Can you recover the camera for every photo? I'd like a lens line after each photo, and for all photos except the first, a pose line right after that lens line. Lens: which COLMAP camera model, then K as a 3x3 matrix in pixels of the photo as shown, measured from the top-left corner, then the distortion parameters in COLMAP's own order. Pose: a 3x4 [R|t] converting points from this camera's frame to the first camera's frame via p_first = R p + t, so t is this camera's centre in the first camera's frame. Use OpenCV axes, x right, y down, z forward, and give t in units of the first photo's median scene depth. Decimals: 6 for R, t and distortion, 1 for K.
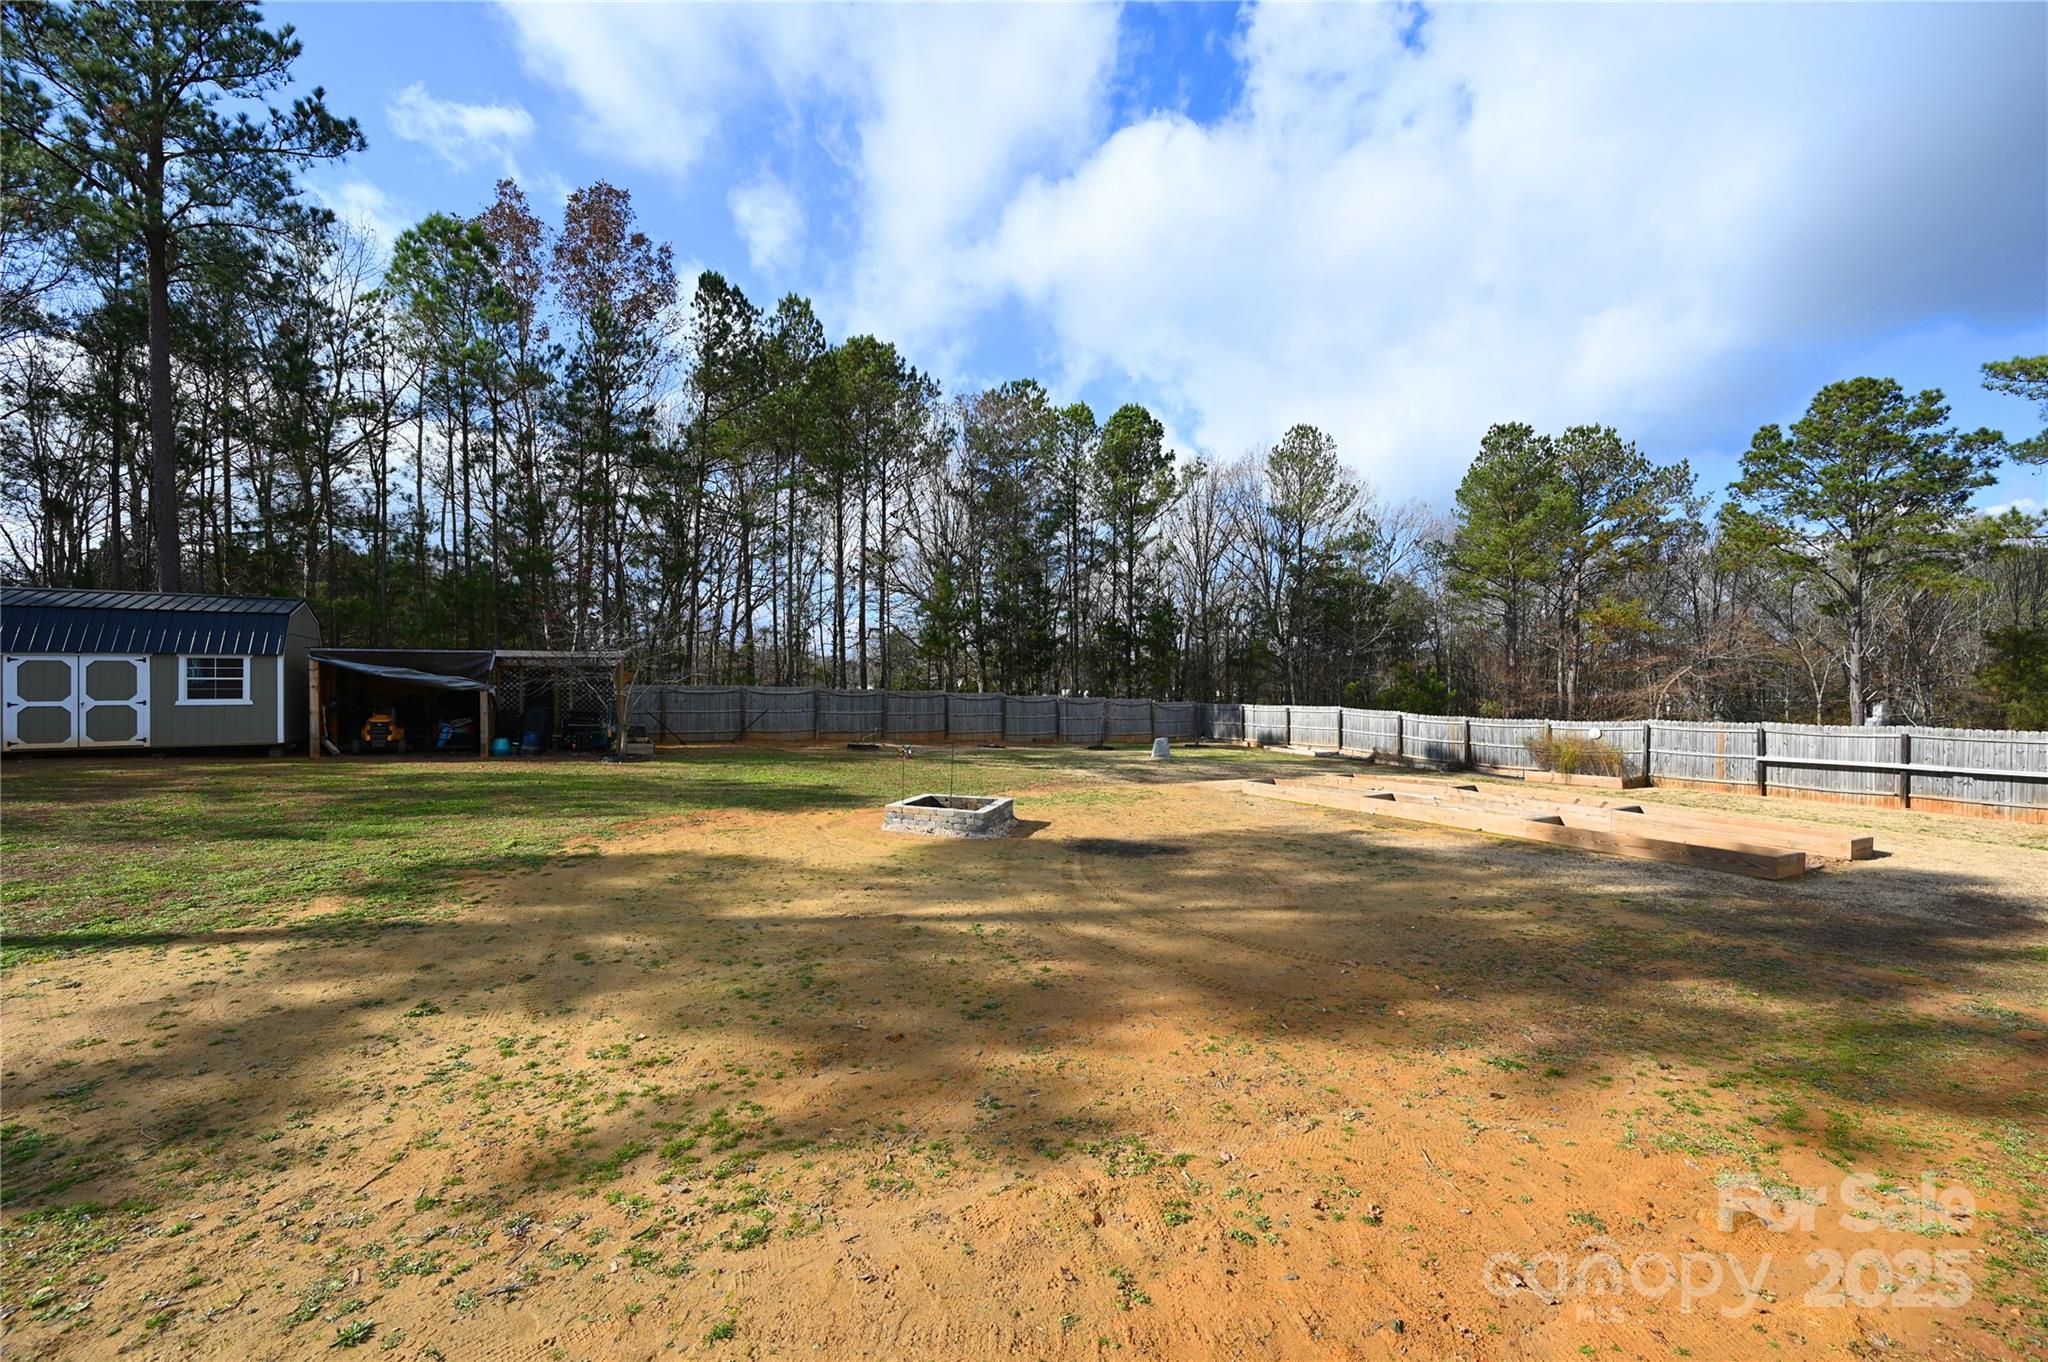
lens RADIAL K [[804.4, 0, 1026.1], [0, 804.4, 683.0], [0, 0, 1]] dist [-0.000774, 0.000188]
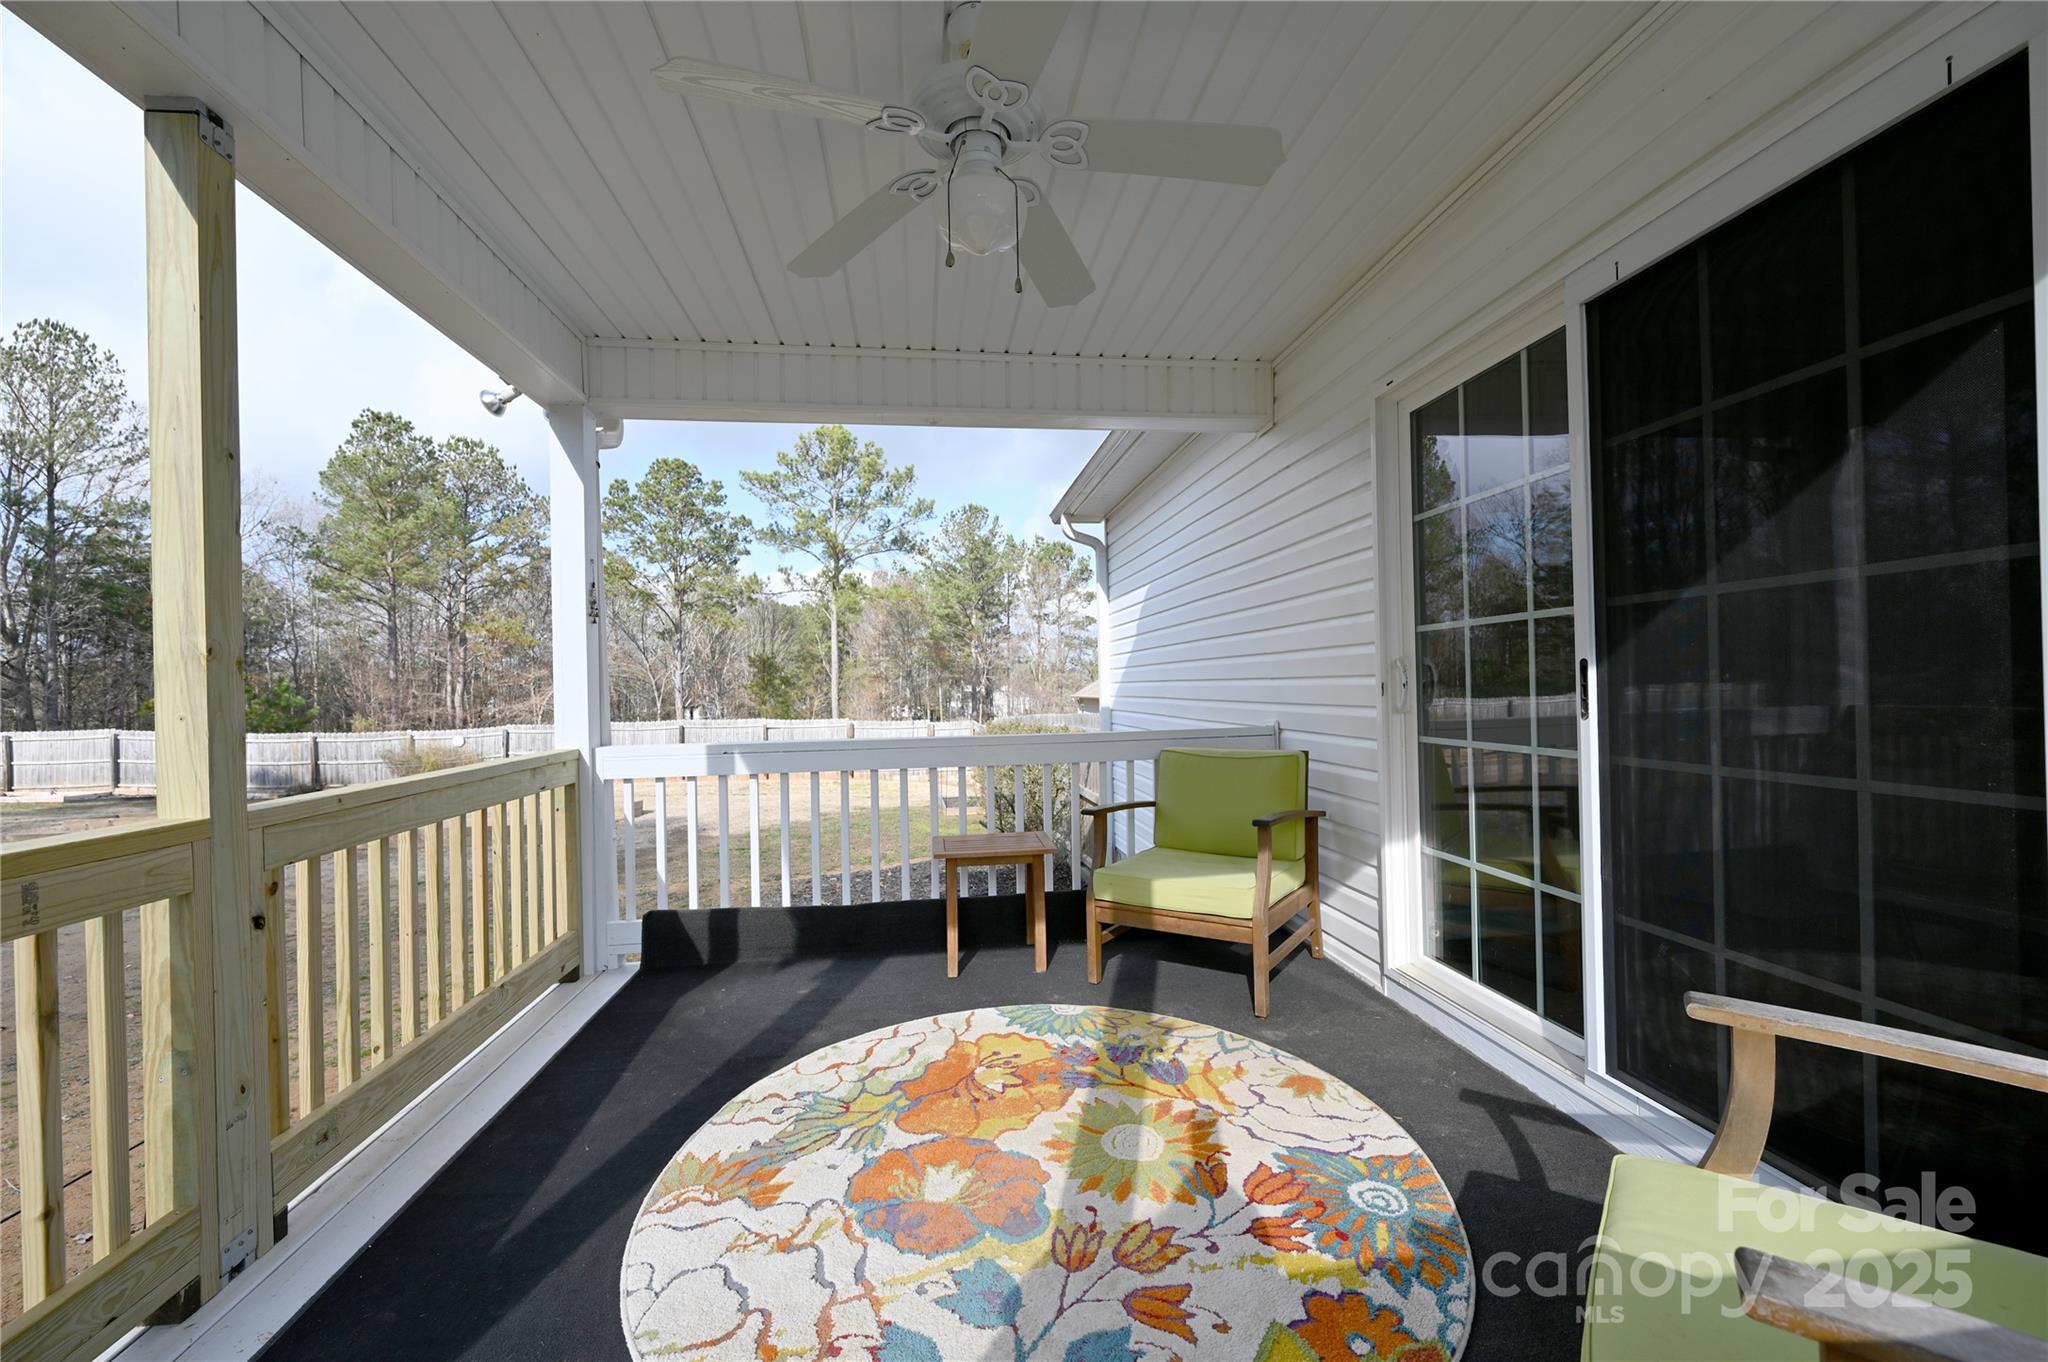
lens RADIAL K [[831.8, 0, 1034.0], [0, 831.8, 681.6], [0, 0, 1]] dist [-0.000759, -0.000135]
pose [[0.377408, 0.004002, 0.926039, 0.011046], [0.017180, 0.999788, -0.011323, 0.009888], [-0.925888, 0.020183, 0.377259, -0.051965]]
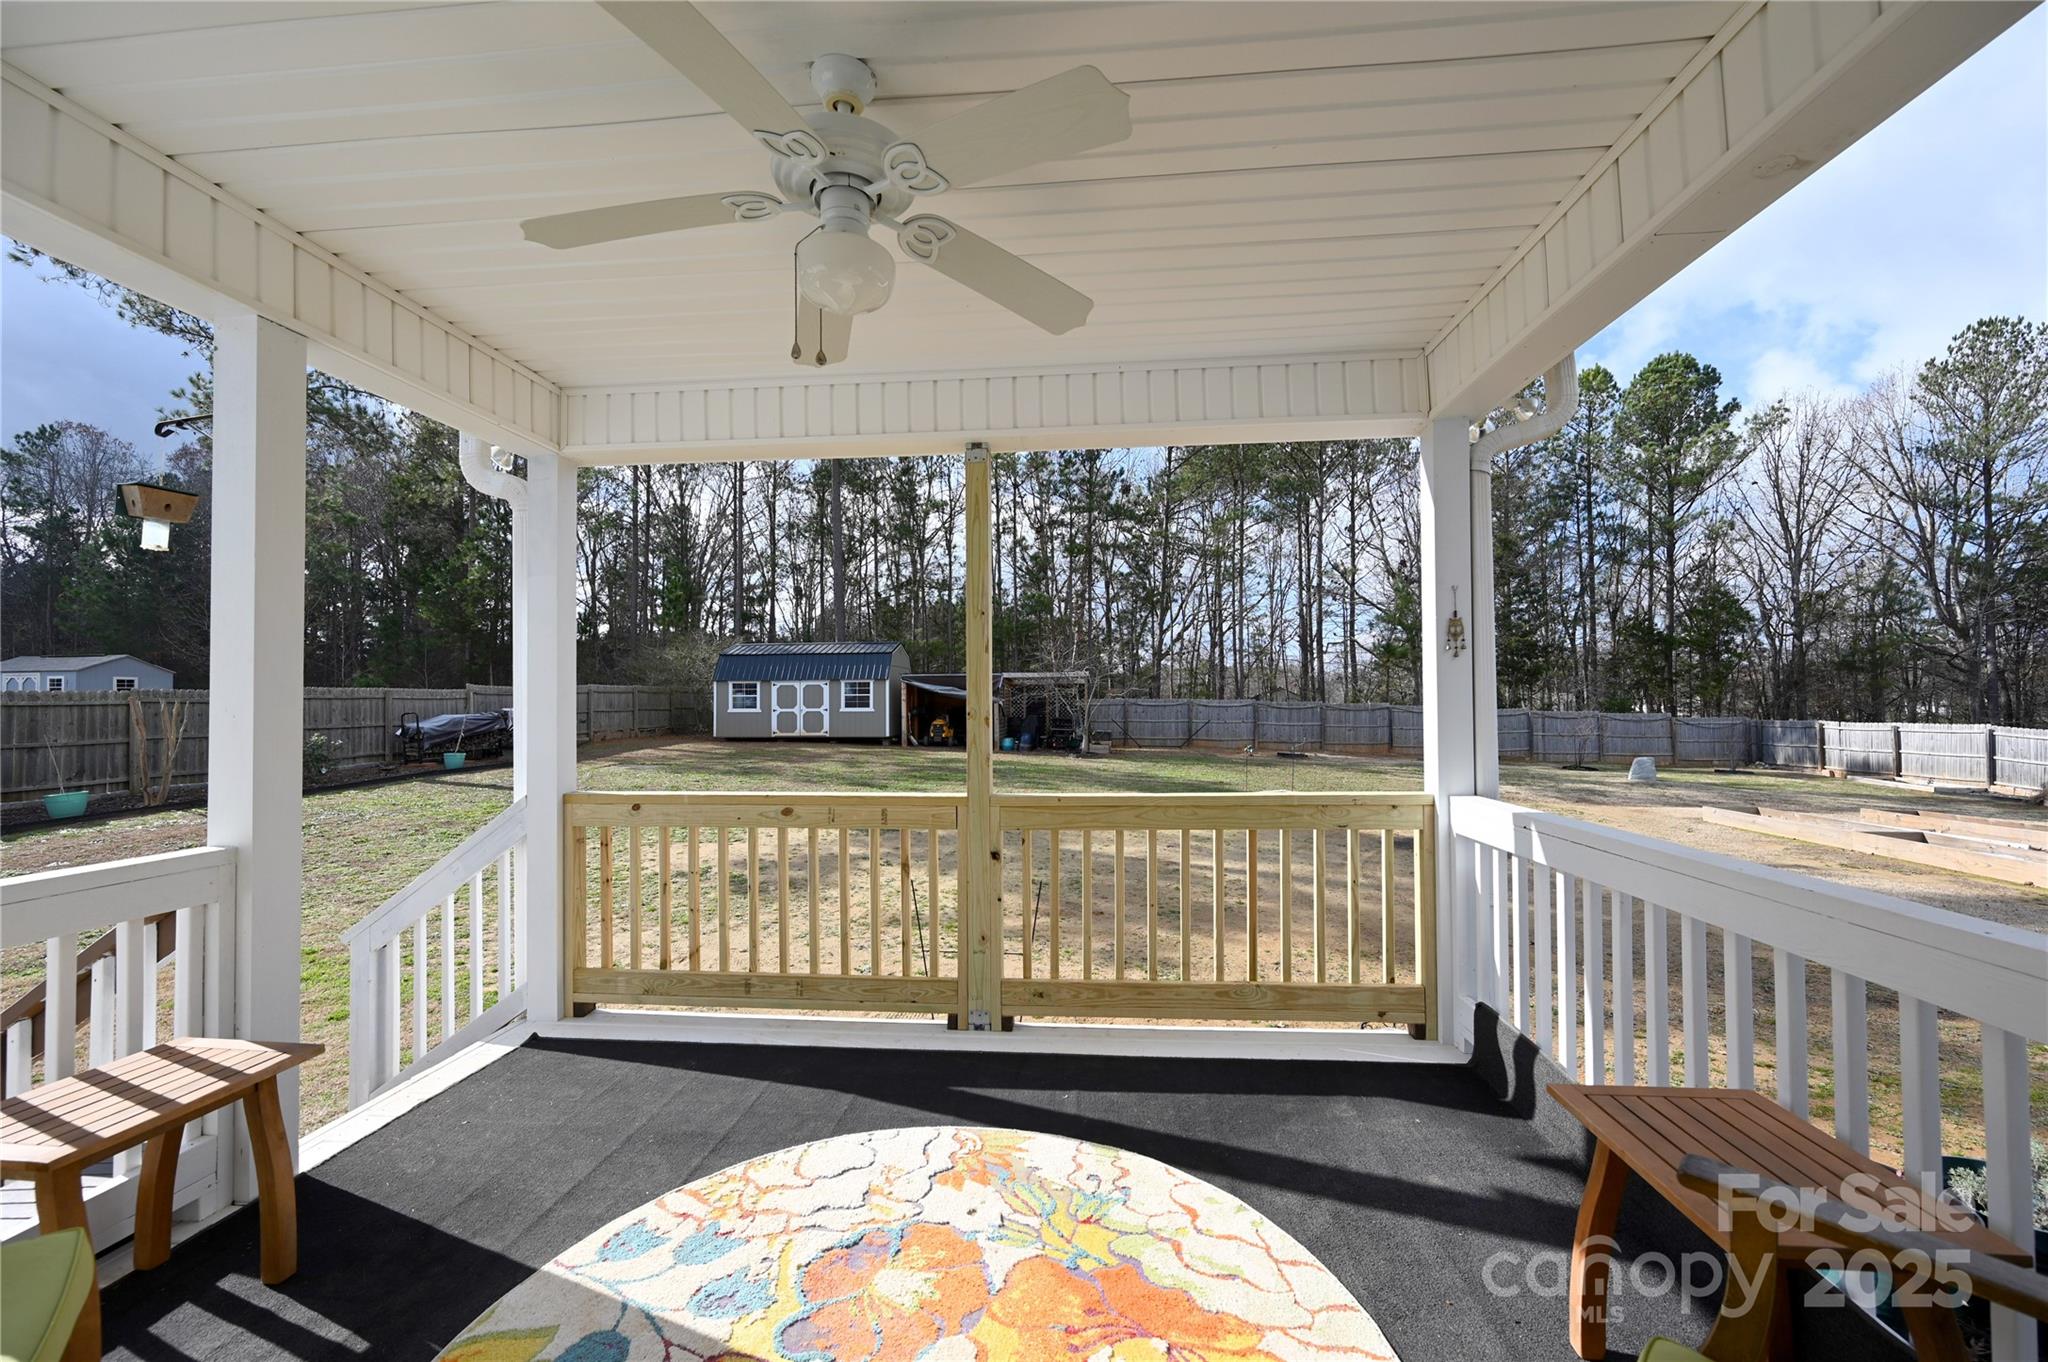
lens RADIAL K [[802.0, 0, 1029.8], [0, 802.0, 688.8], [0, 0, 1]] dist [-0.000727, -0.000164]
pose [[0.818720, -0.012405, -0.574059, 0.112022], [0.004974, 0.999882, -0.014513, 0.004341], [0.574171, 0.009027, 0.818686, -0.064421]]
